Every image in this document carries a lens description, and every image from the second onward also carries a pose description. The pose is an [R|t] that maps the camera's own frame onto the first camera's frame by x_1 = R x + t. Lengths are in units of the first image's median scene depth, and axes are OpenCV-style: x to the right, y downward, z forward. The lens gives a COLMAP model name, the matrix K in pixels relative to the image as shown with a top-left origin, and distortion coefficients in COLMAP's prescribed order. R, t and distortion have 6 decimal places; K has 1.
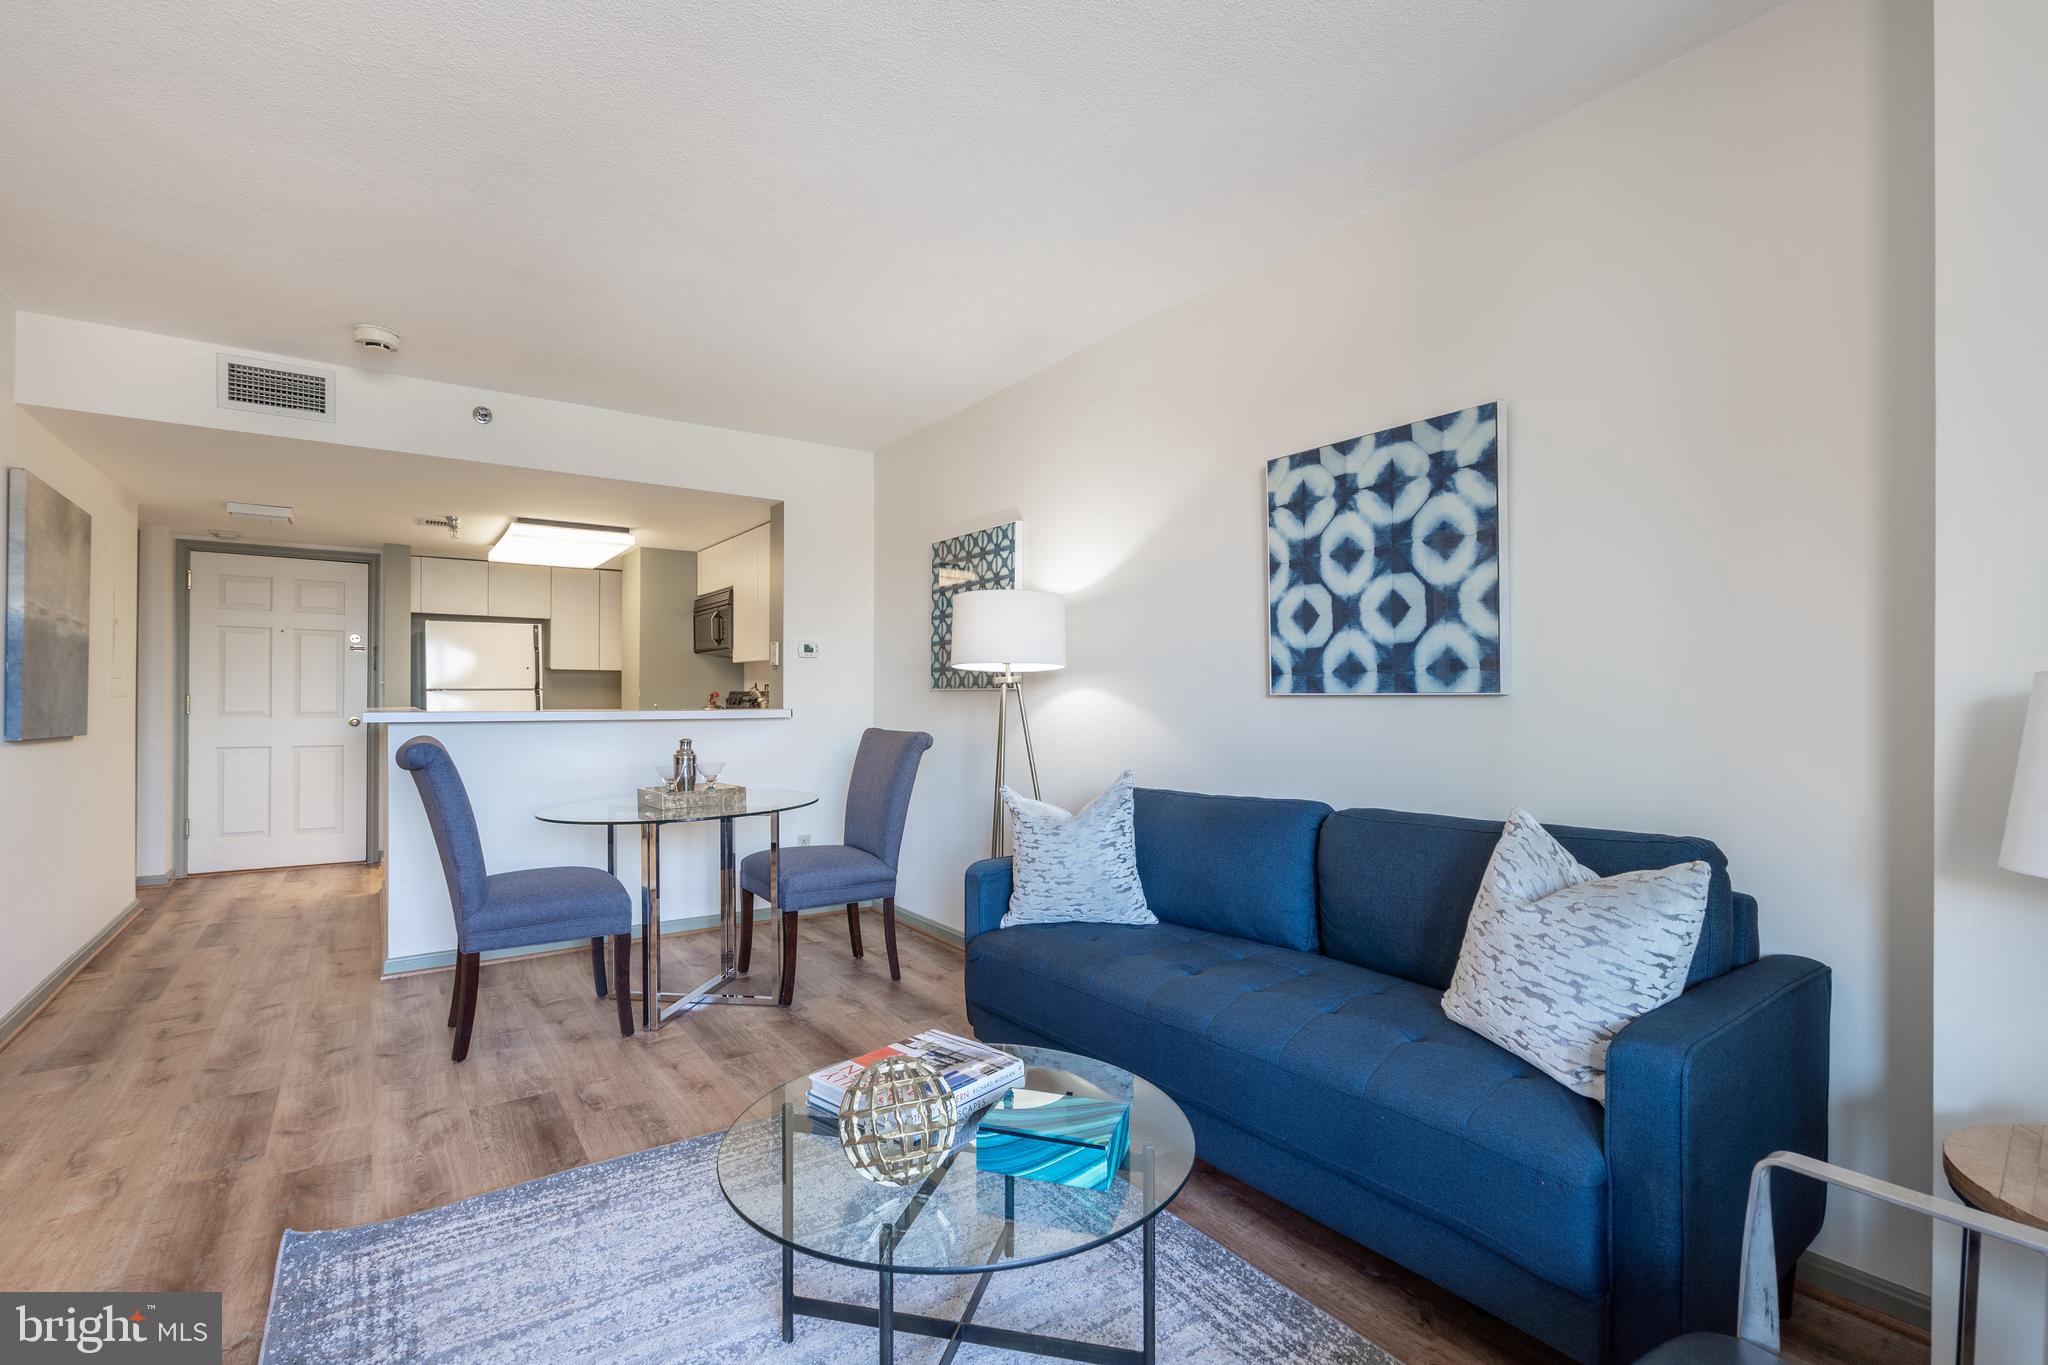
lens RADIAL K [[951.5, 0, 1025.9], [0, 951.5, 689.8], [0, 0, 1]] dist [-0.000582, 0.000622]
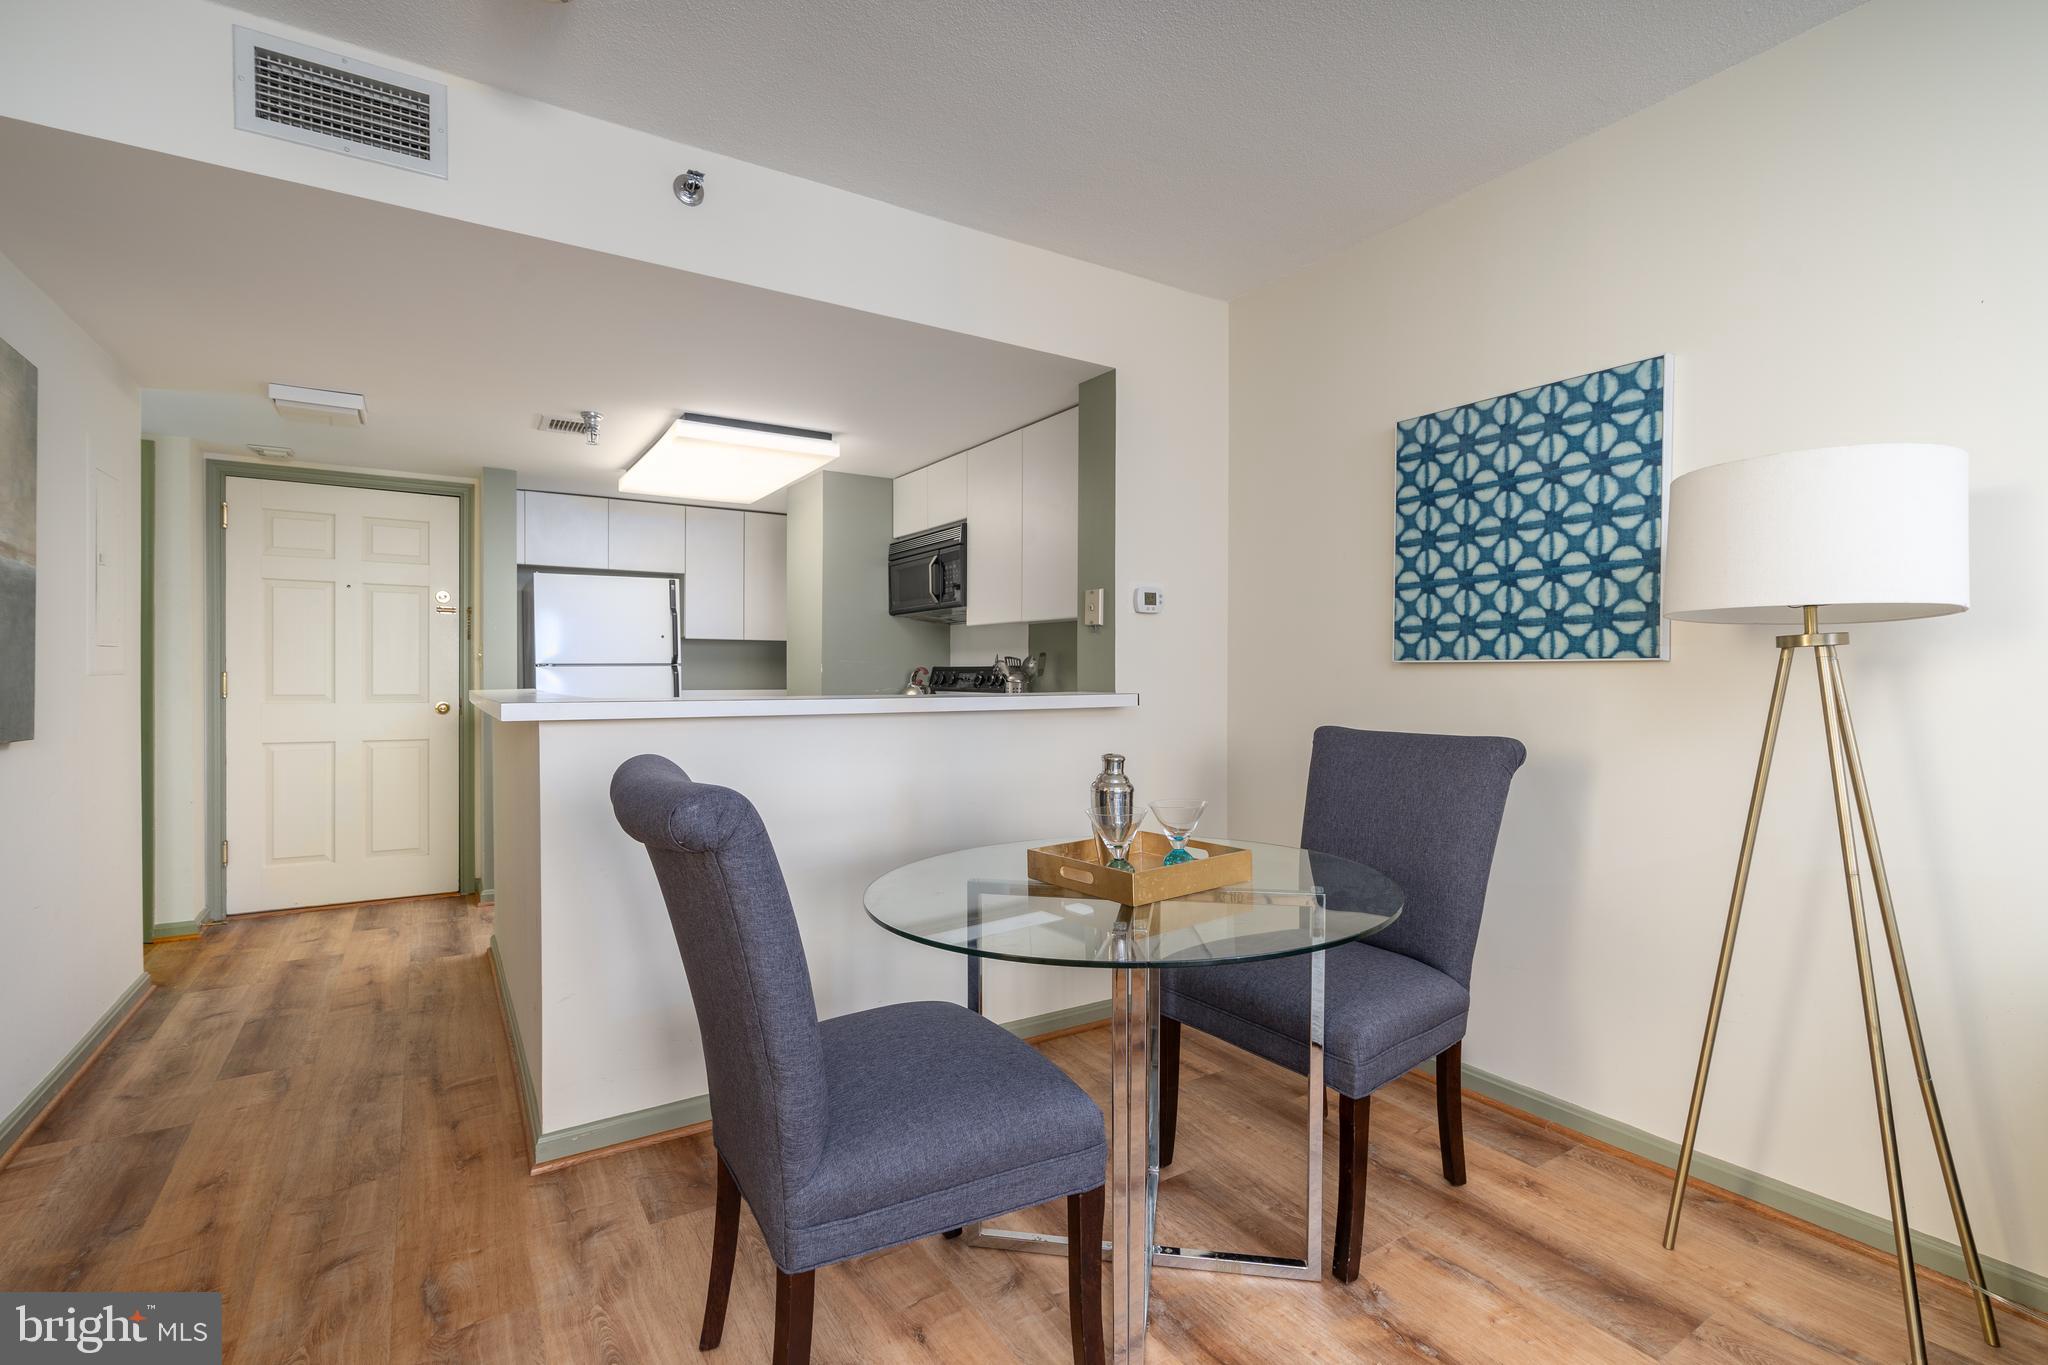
lens RADIAL K [[936.4, 0, 1038.8], [0, 936.4, 676.8], [0, 0, 1]] dist [-0.006101, 0.000183]
pose [[0.999741, -0.000529, -0.022744, -0.282461], [0.000773, 0.999942, 0.010757, 0.002489], [0.022737, -0.010772, 0.999683, 0.353510]]
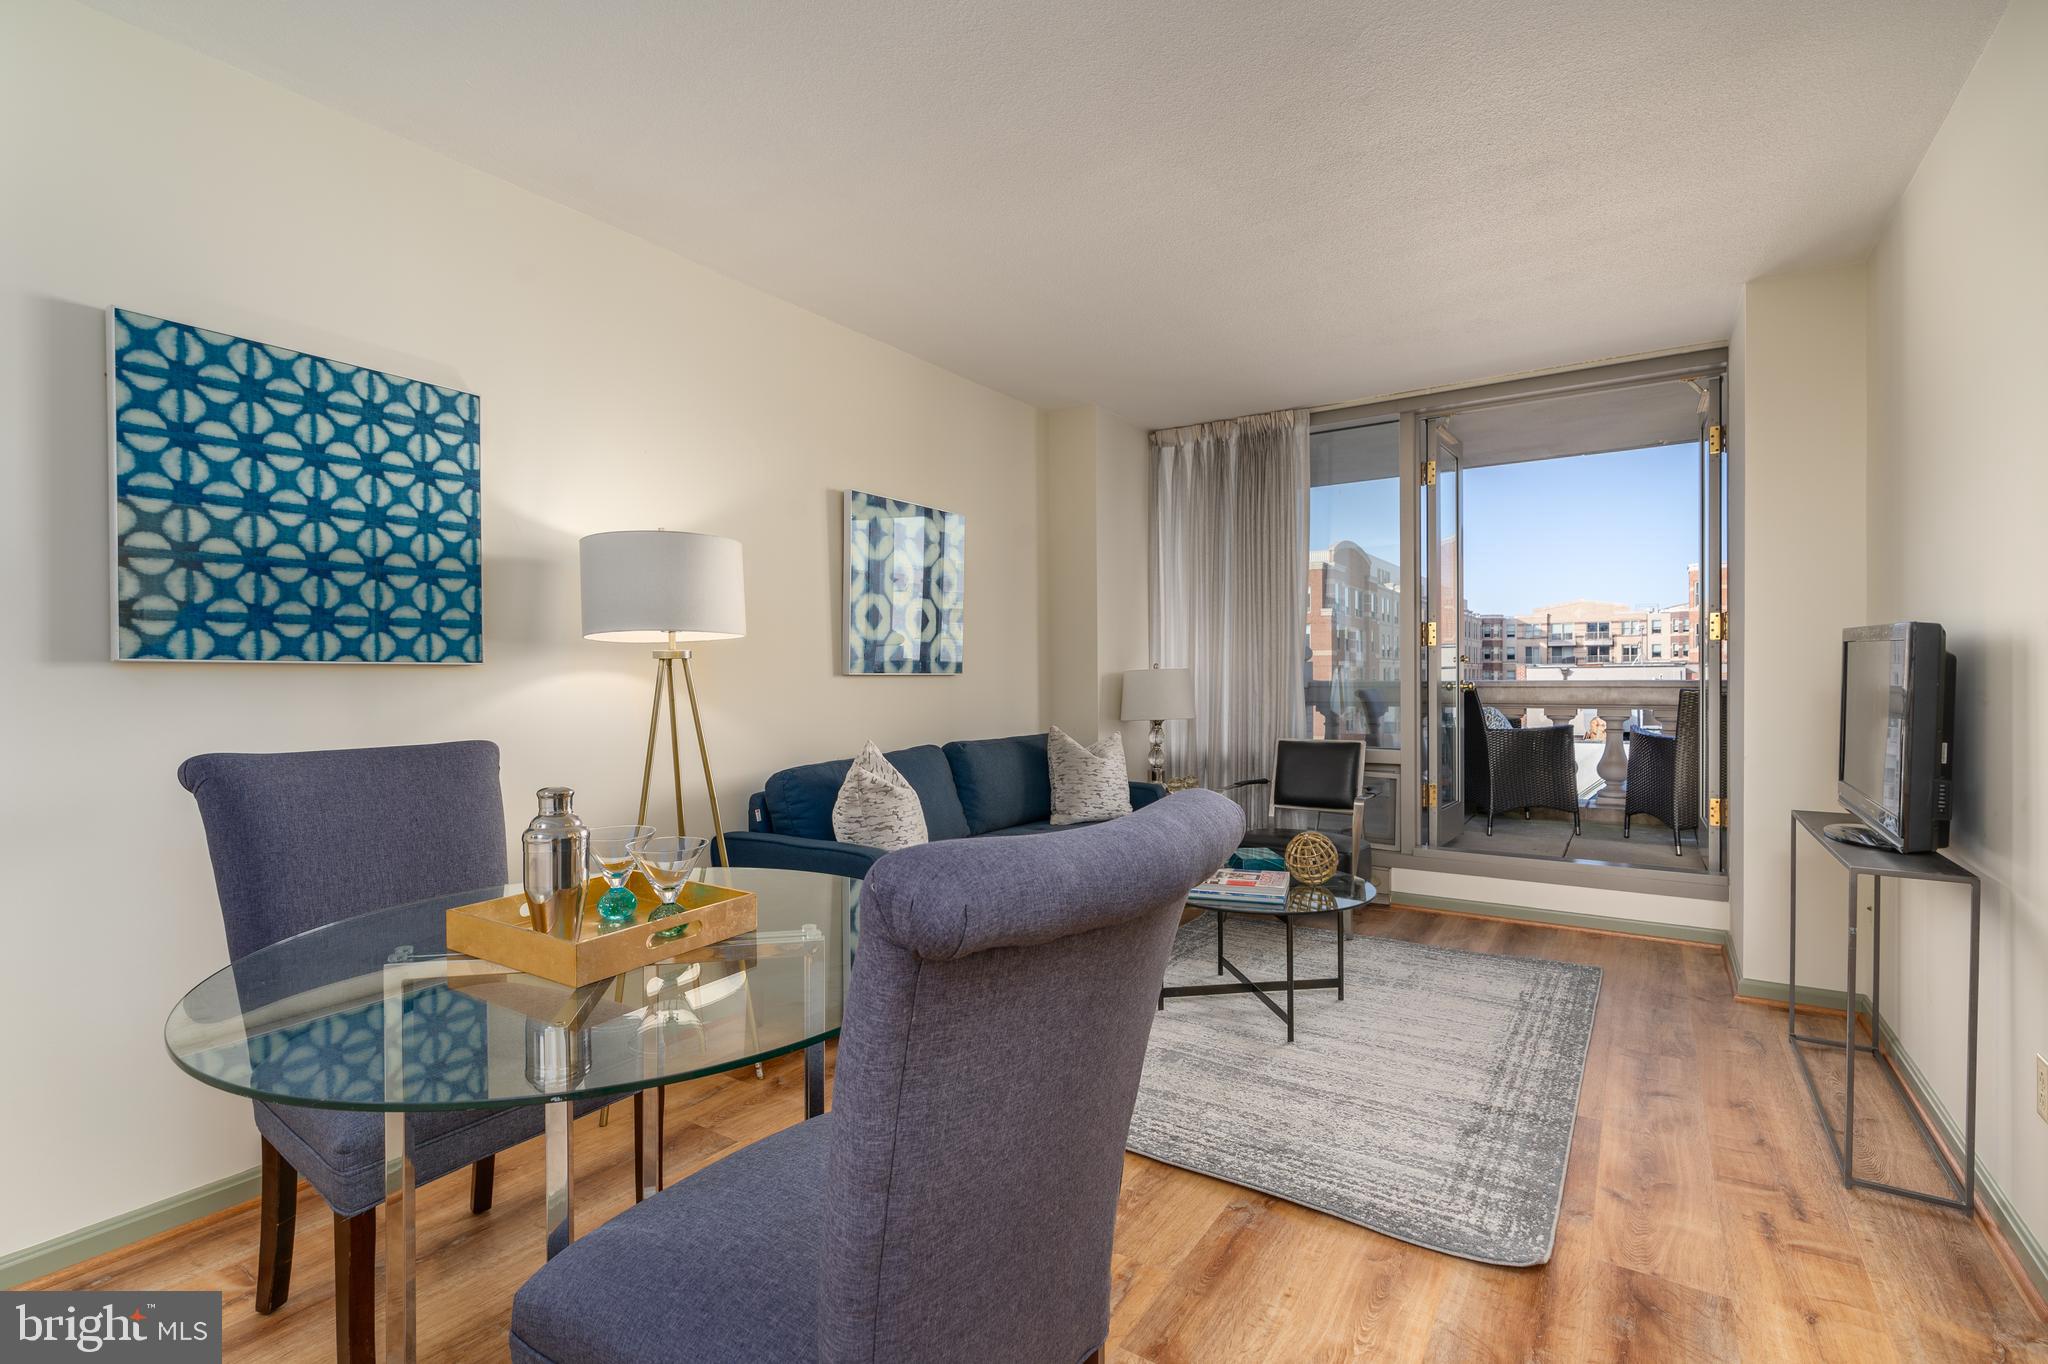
lens RADIAL K [[951.5, 0, 1025.9], [0, 951.5, 689.3], [0, 0, 1]] dist [-0.000582, 0.000622]
pose [[-0.374380, -0.001459, 0.927274, -0.567294], [0.006951, 0.999966, 0.004379, 0.011974], [-0.927249, 0.008085, -0.374357, 0.708353]]
